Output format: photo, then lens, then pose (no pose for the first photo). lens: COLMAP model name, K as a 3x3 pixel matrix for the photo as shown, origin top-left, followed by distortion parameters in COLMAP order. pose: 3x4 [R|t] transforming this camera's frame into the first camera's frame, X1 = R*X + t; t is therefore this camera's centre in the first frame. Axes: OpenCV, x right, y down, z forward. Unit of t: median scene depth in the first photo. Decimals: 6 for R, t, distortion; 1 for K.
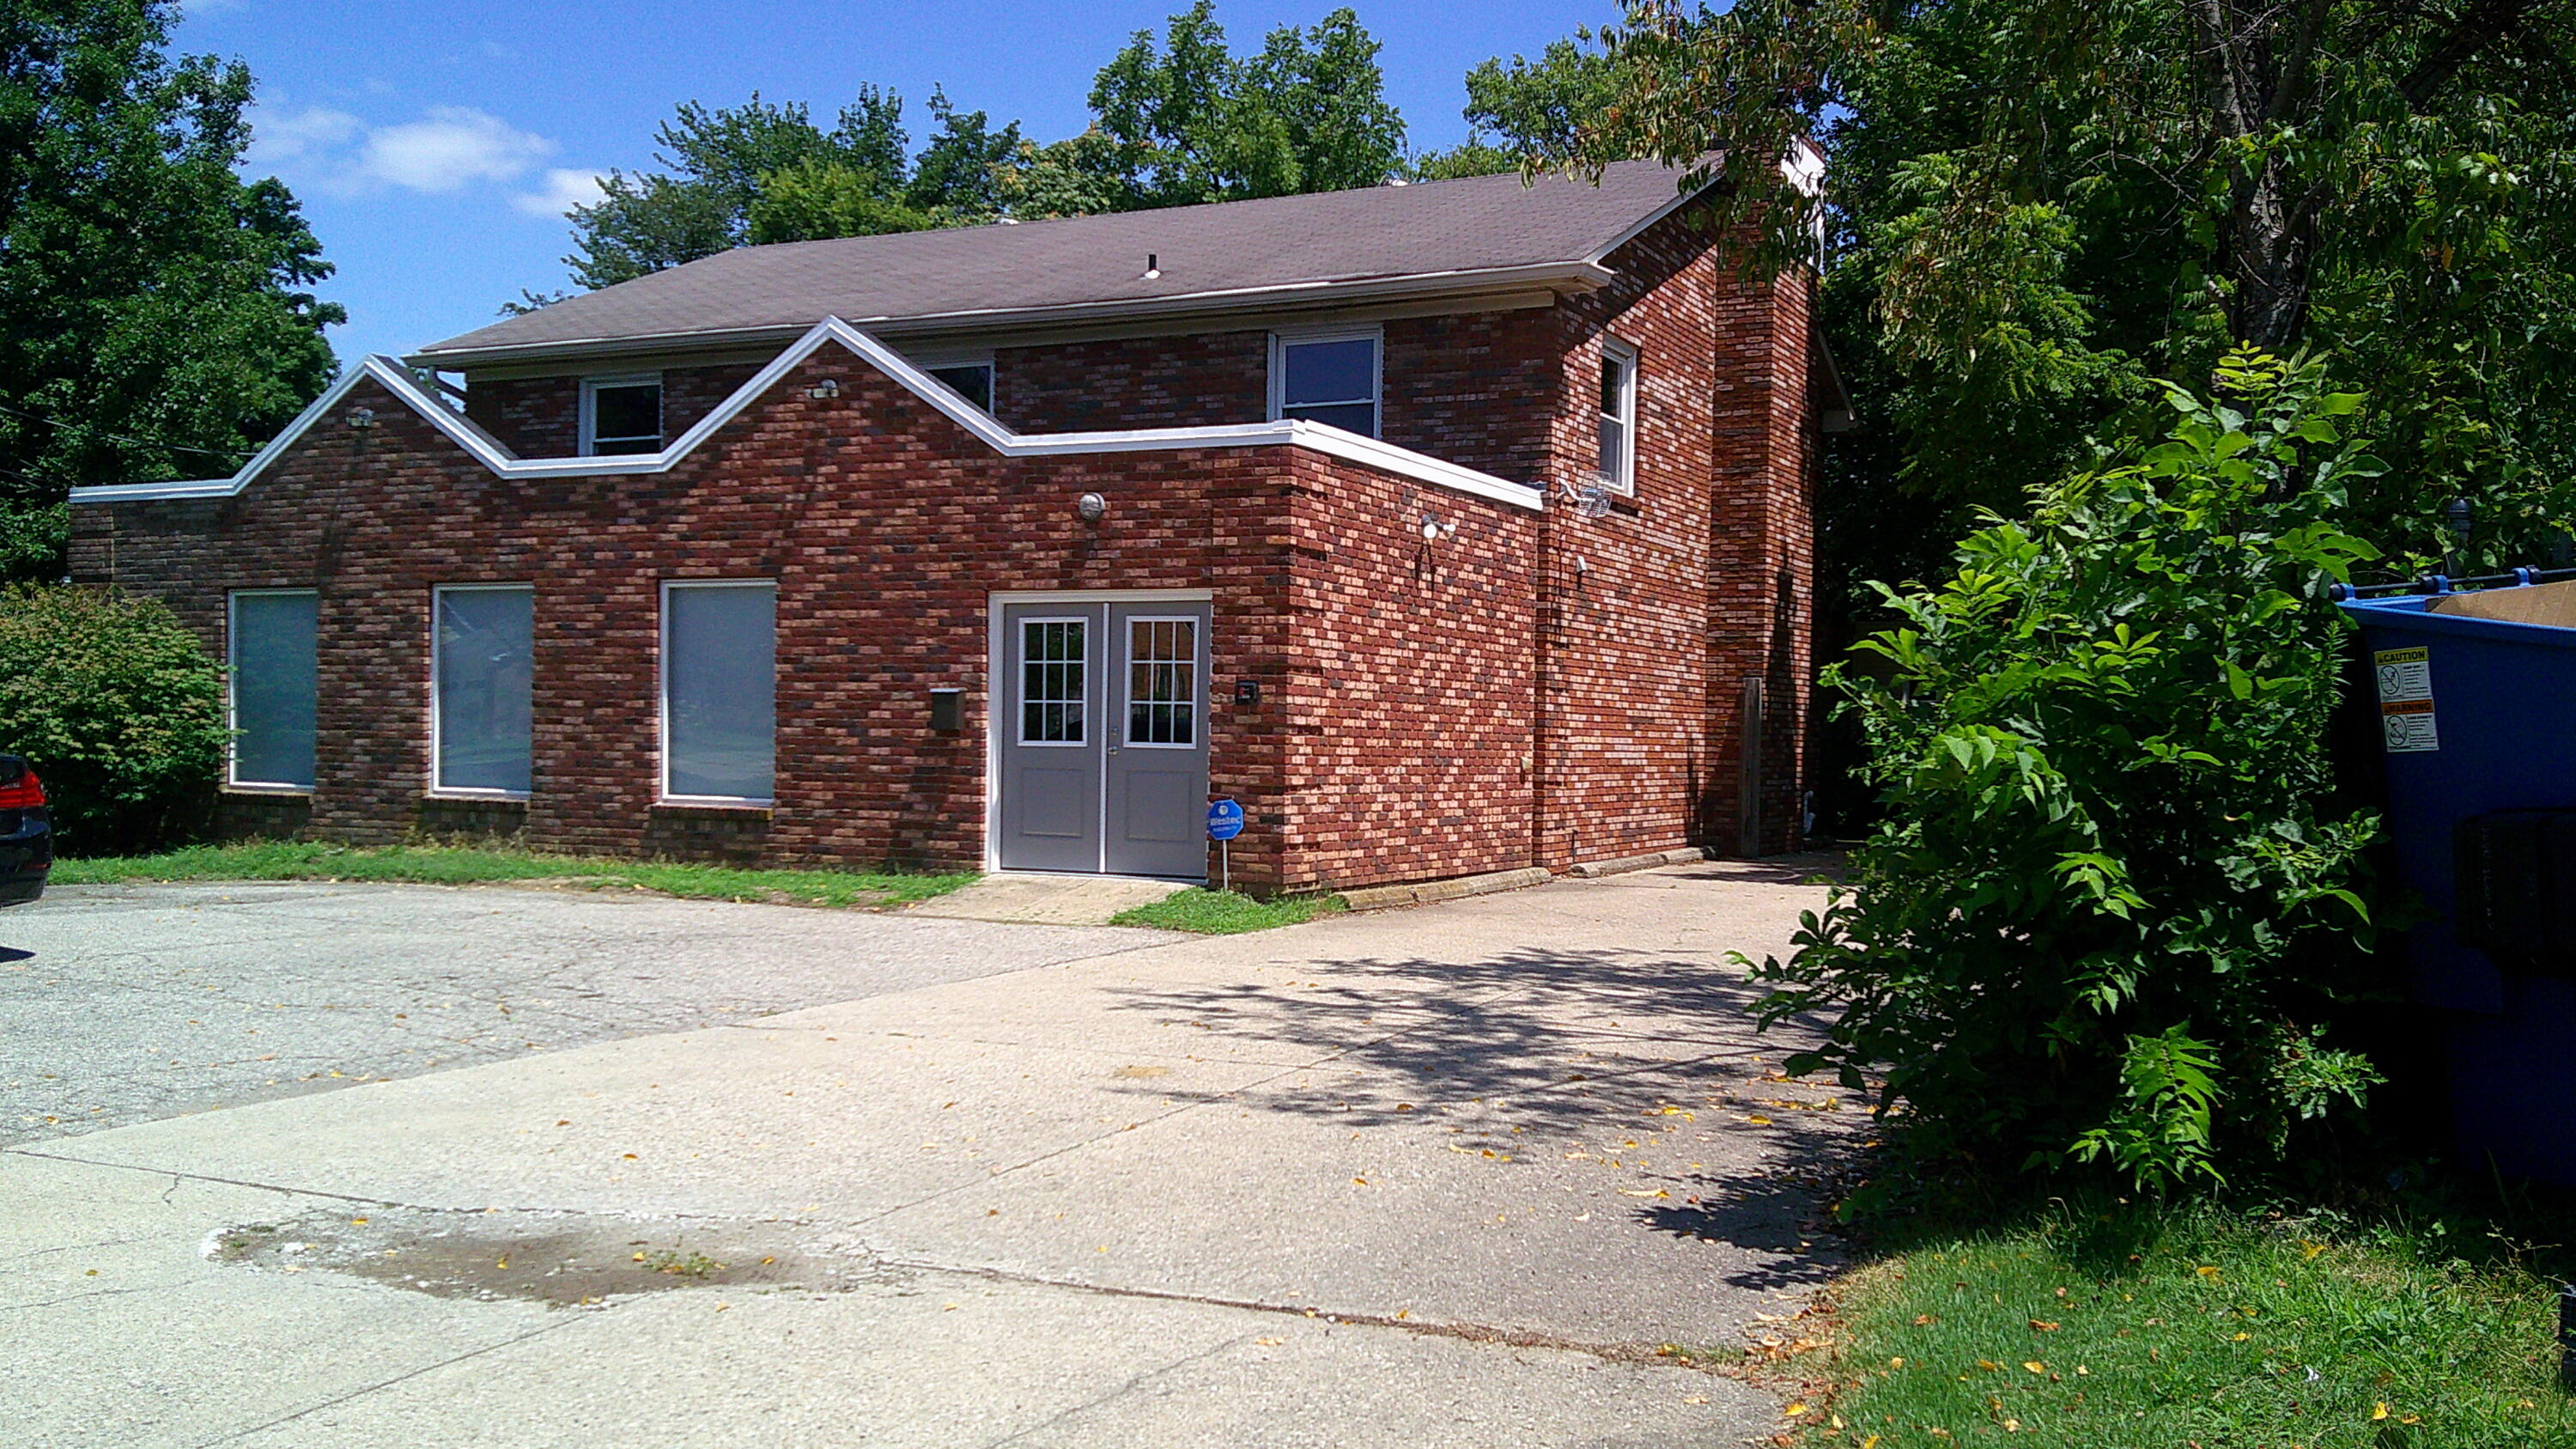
lens RADIAL K [[2390.8, 0, 1312.8], [0, 2390.8, 722.1], [0, 0, 1]] dist [0.181249, -0.480775]
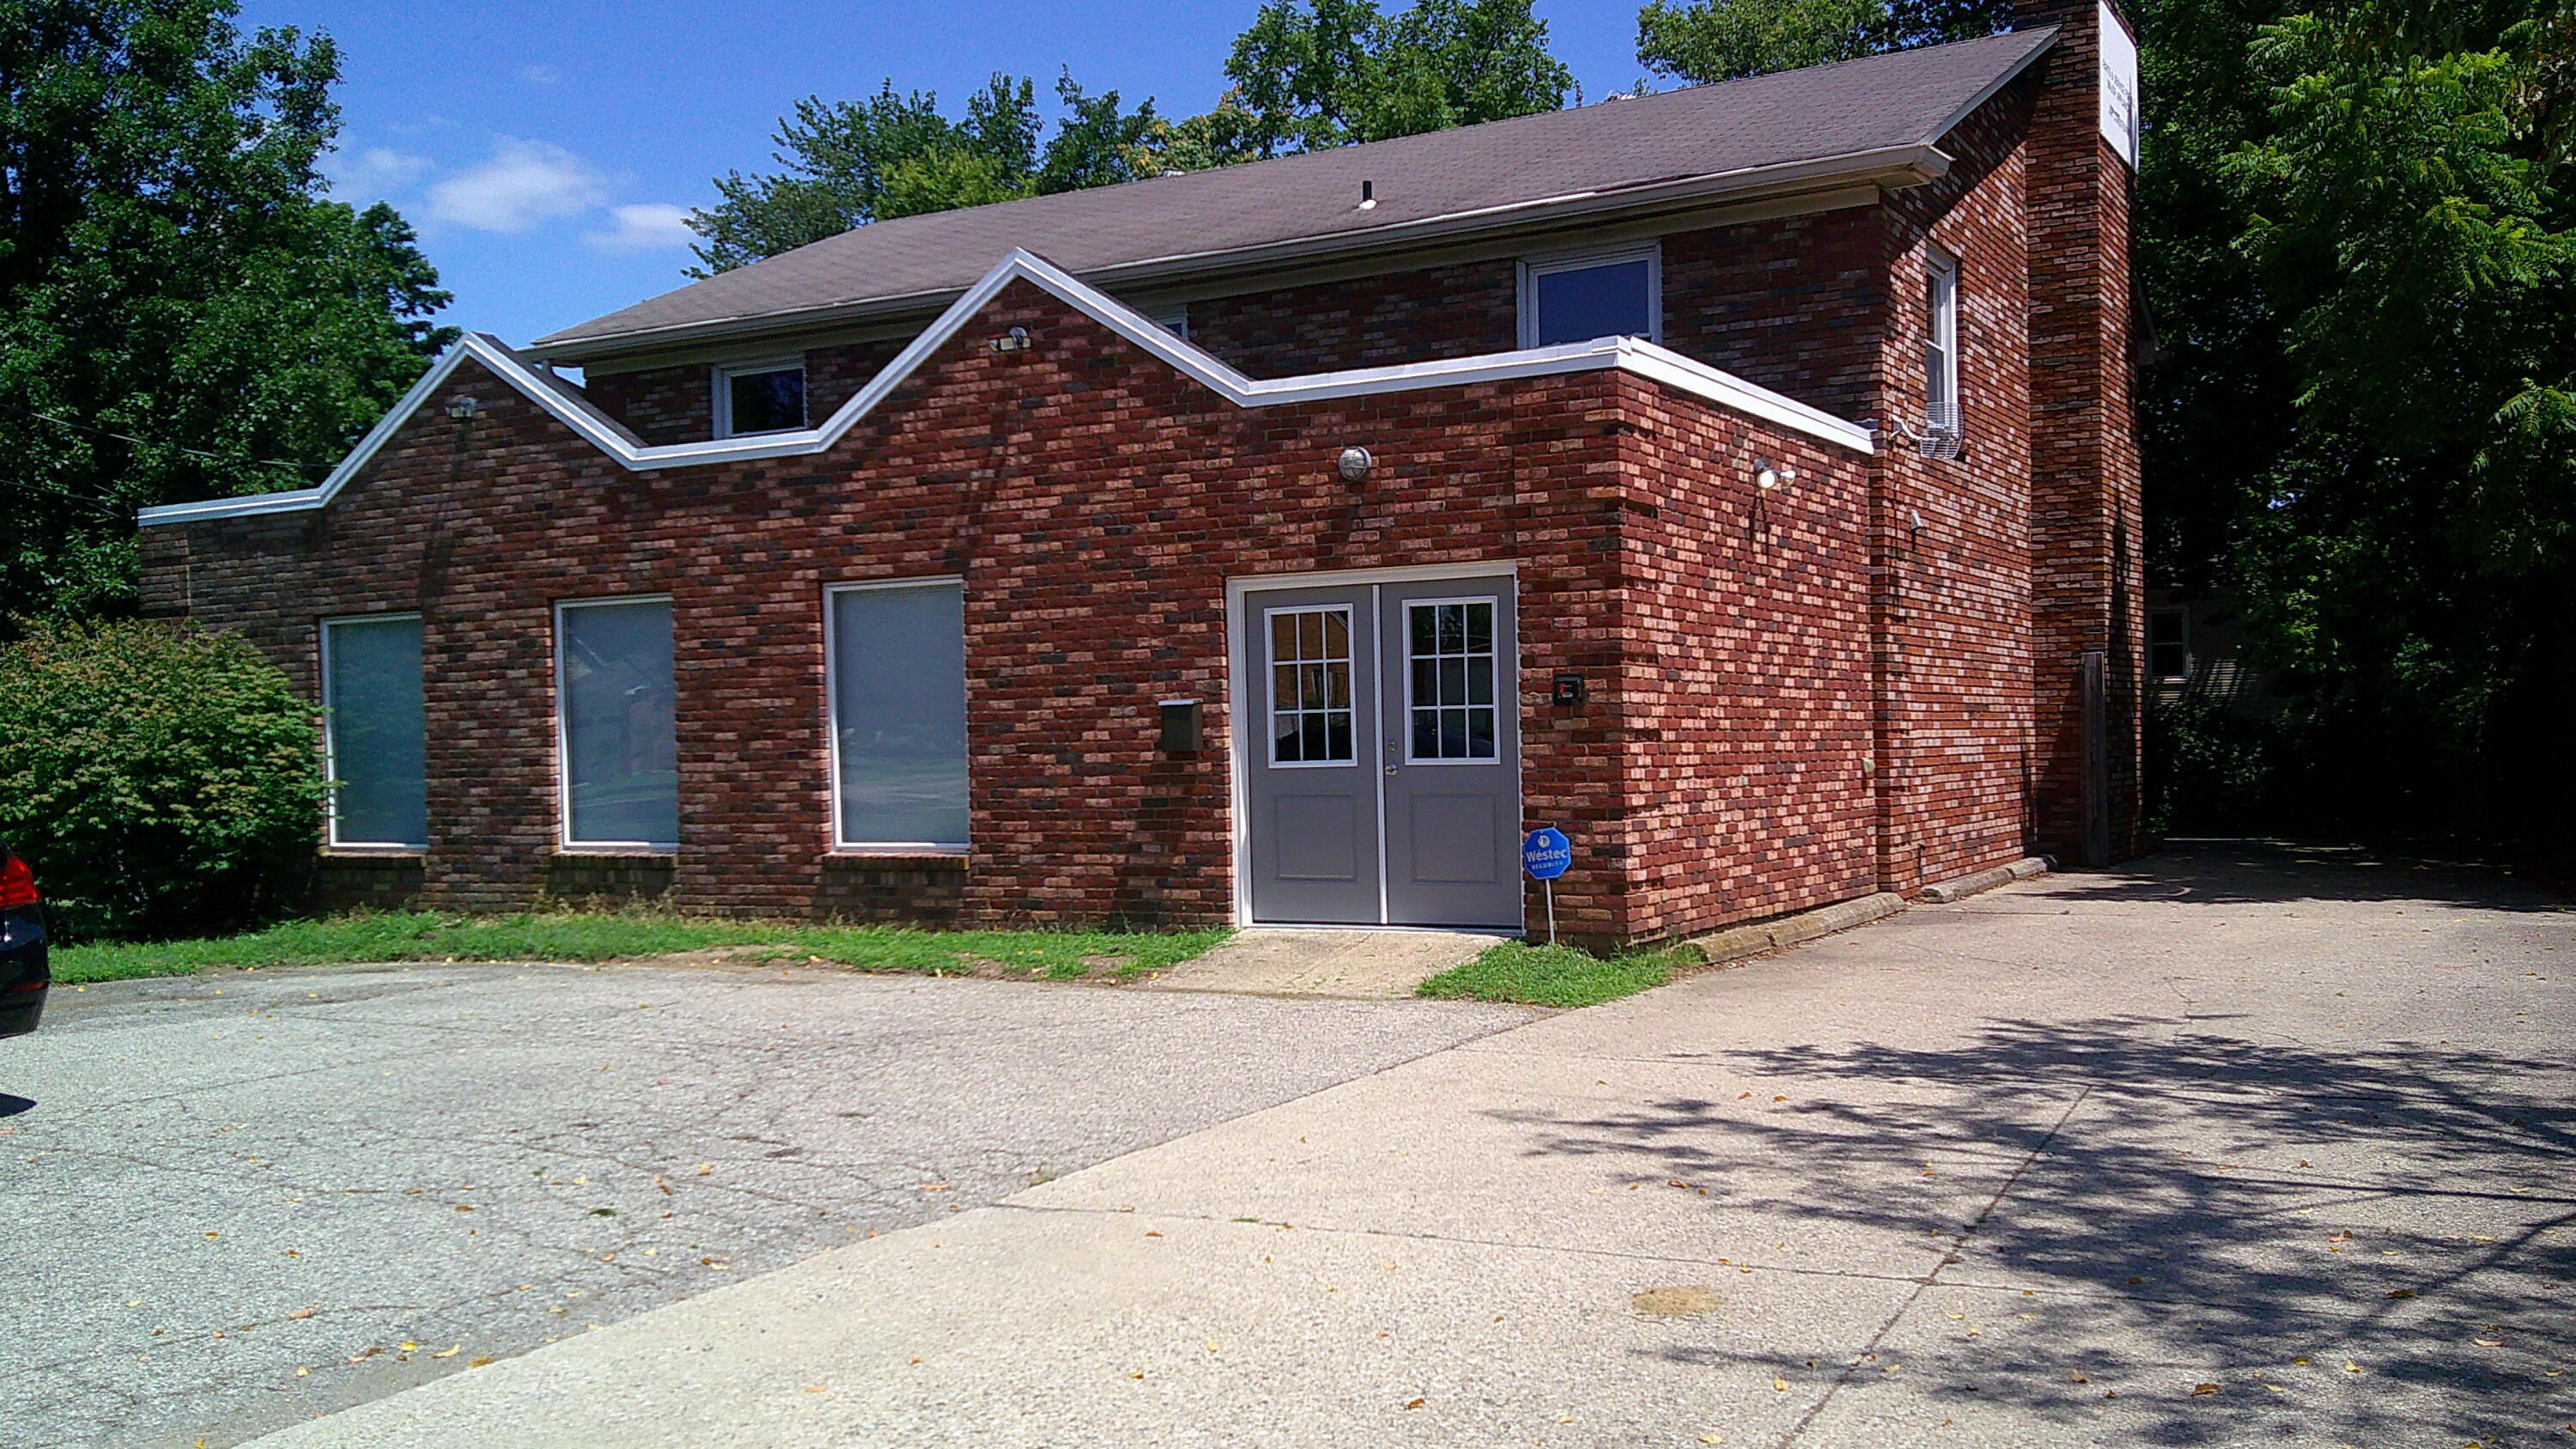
lens RADIAL K [[2396.4, 0, 1288.0], [0, 2396.4, 724.5], [0, 0, 1]] dist [0.196285, -0.578605]
pose [[0.997458, -0.038105, -0.060216, -0.063335], [0.038002, 0.999274, -0.002860, -0.002009], [0.060281, 0.000564, 0.998181, 0.185652]]
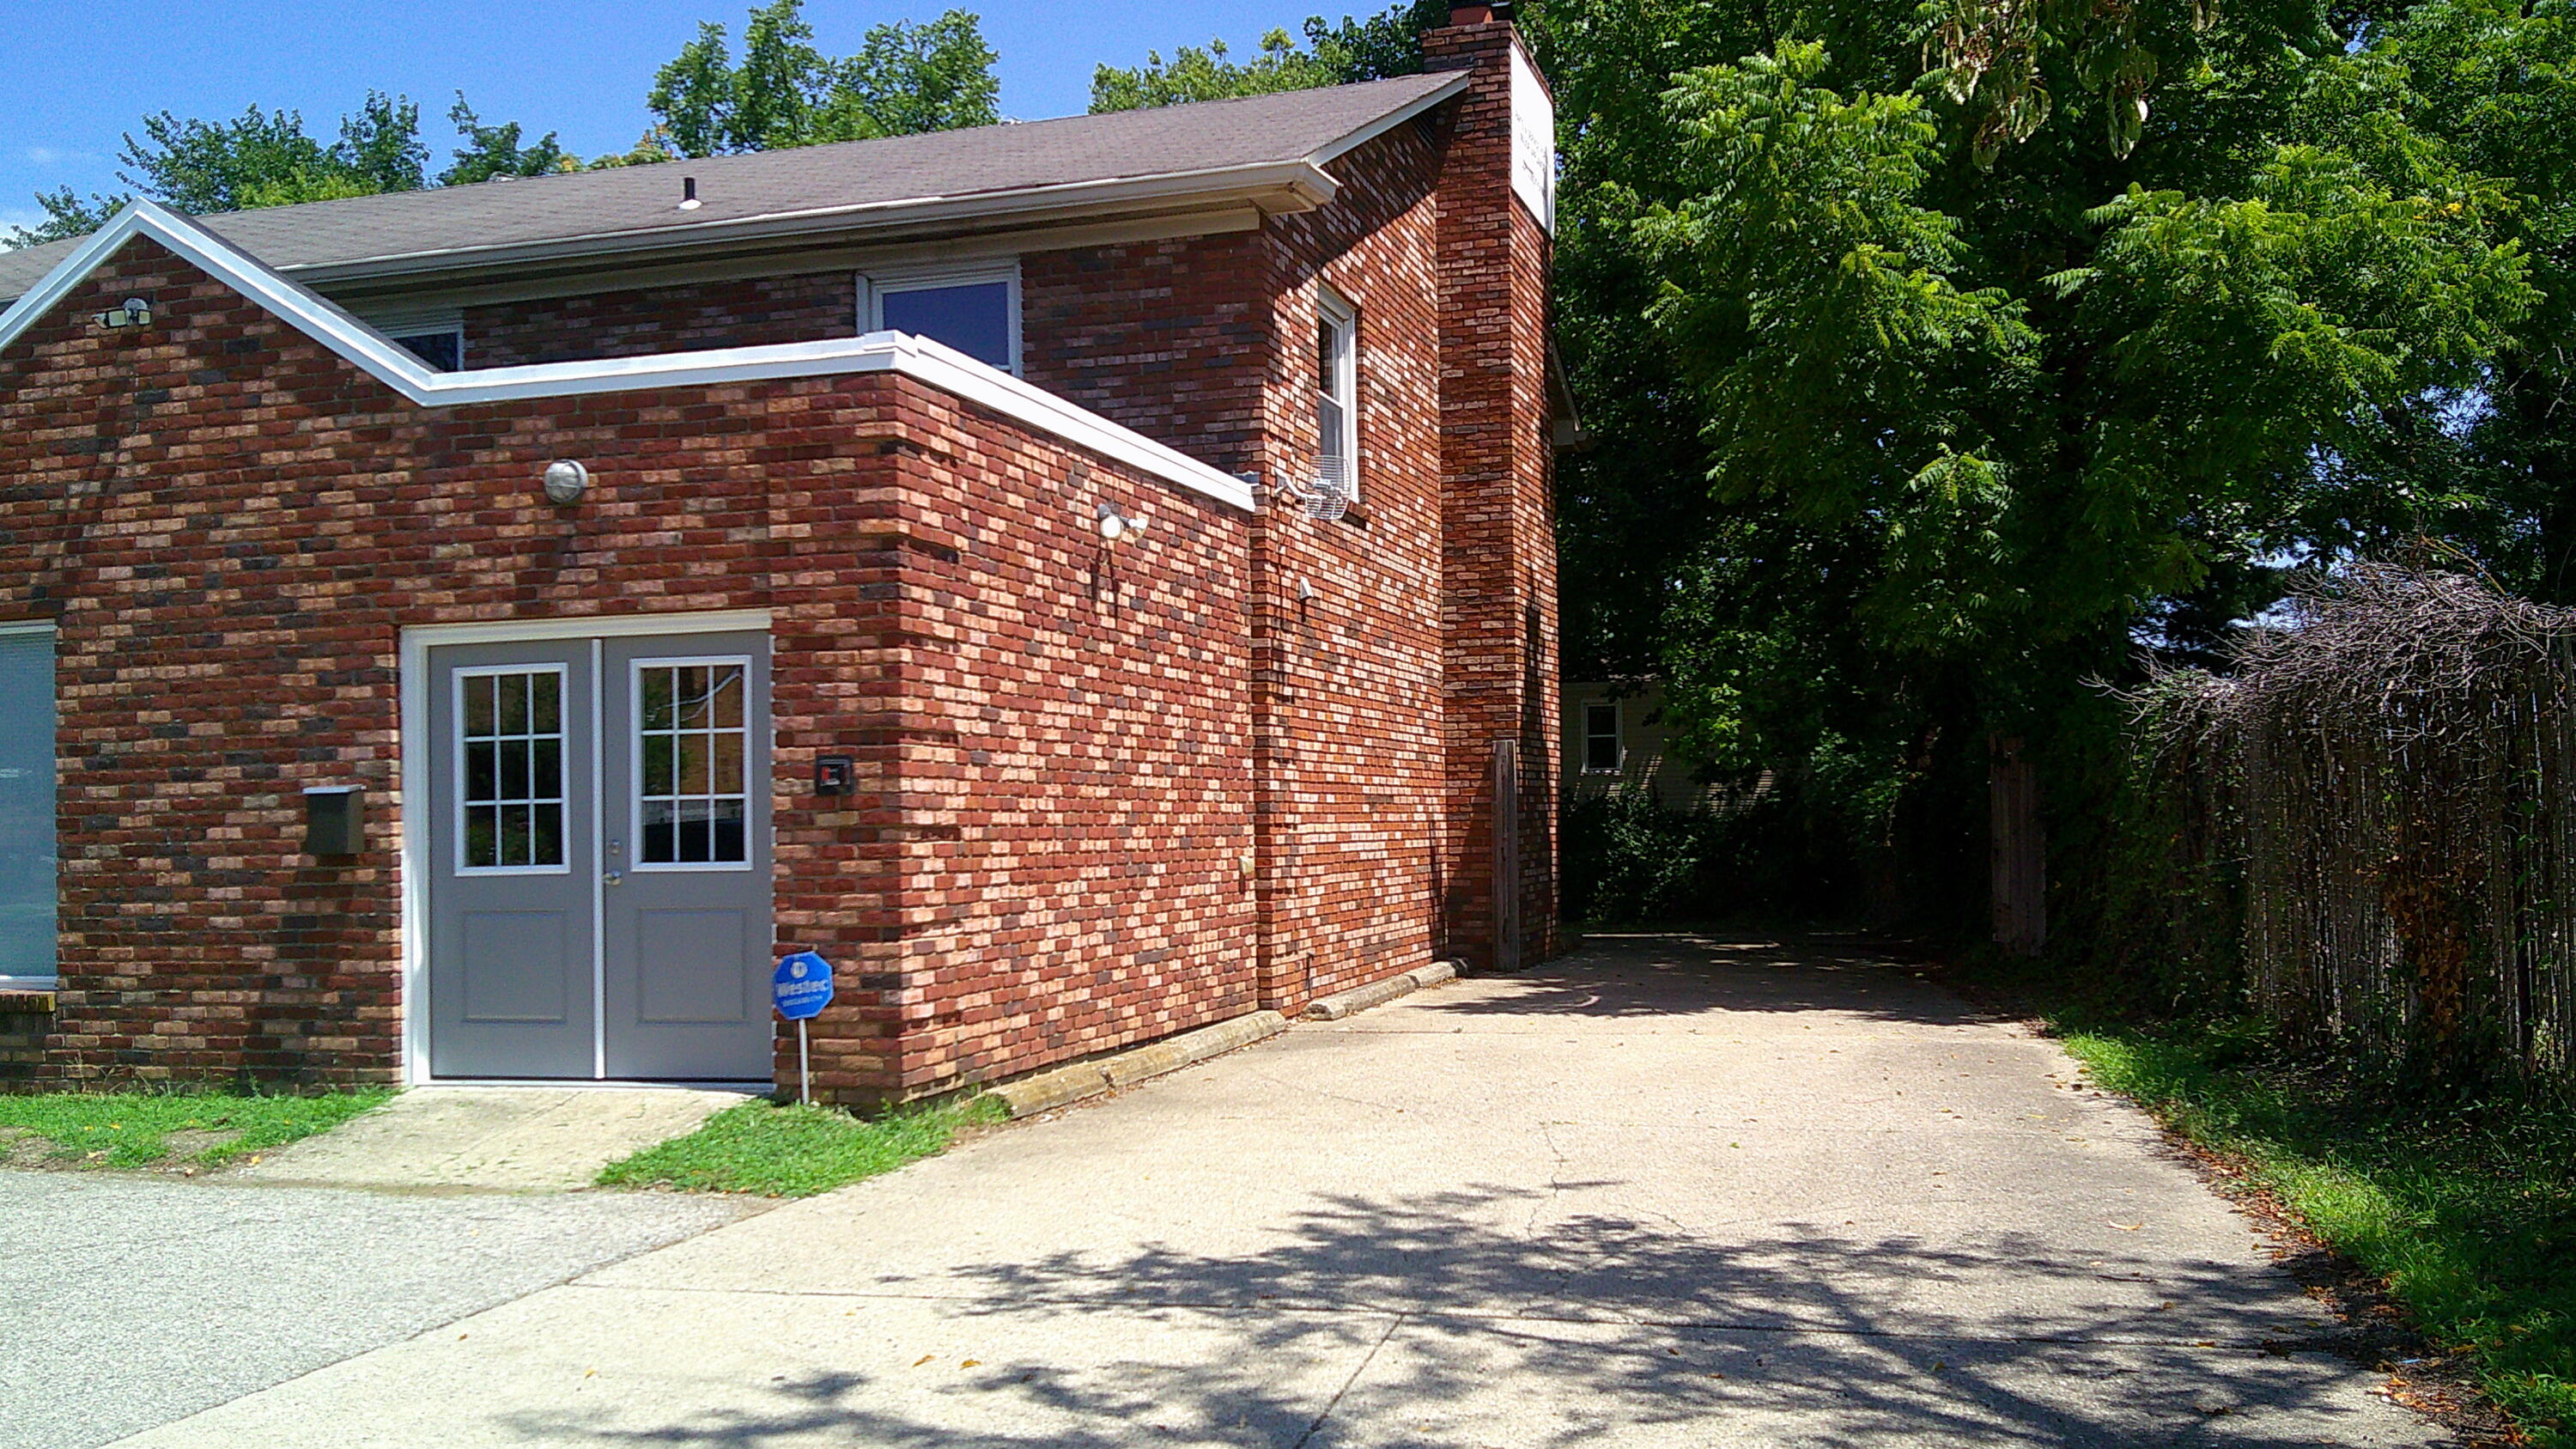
lens RADIAL K [[2390.8, 0, 1312.8], [0, 2390.8, 722.1], [0, 0, 1]] dist [0.181249, -0.480775]
pose [[0.986681, -0.029762, 0.159921, -0.004097], [0.035464, 0.998828, -0.032923, -0.001162], [-0.158754, 0.038156, 0.986581, 0.325971]]
